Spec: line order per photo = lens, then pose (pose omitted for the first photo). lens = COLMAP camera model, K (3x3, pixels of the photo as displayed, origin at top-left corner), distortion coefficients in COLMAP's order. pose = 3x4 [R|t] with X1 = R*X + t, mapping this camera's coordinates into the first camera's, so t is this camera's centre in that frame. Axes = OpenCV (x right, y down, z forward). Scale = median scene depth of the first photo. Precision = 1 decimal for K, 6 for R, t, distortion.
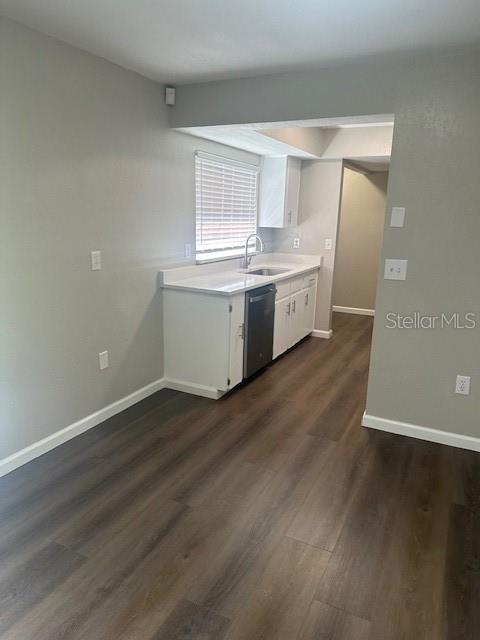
lens RADIAL K [[449.1, 0, 241.9], [0, 449.1, 311.3], [0, 0, 1]] dist [0.118253, -0.197717]
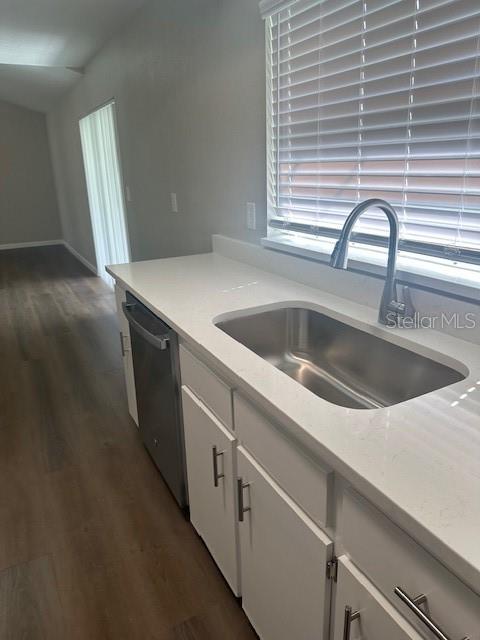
lens RADIAL K [[449.1, 0, 241.9], [0, 449.1, 311.3], [0, 0, 1]] dist [0.118253, -0.197717]
pose [[-0.582877, 0.230838, -0.779082, 0.339297], [-0.170092, 0.902894, 0.394780, -0.240329], [0.794558, 0.362624, -0.487012, 1.288924]]
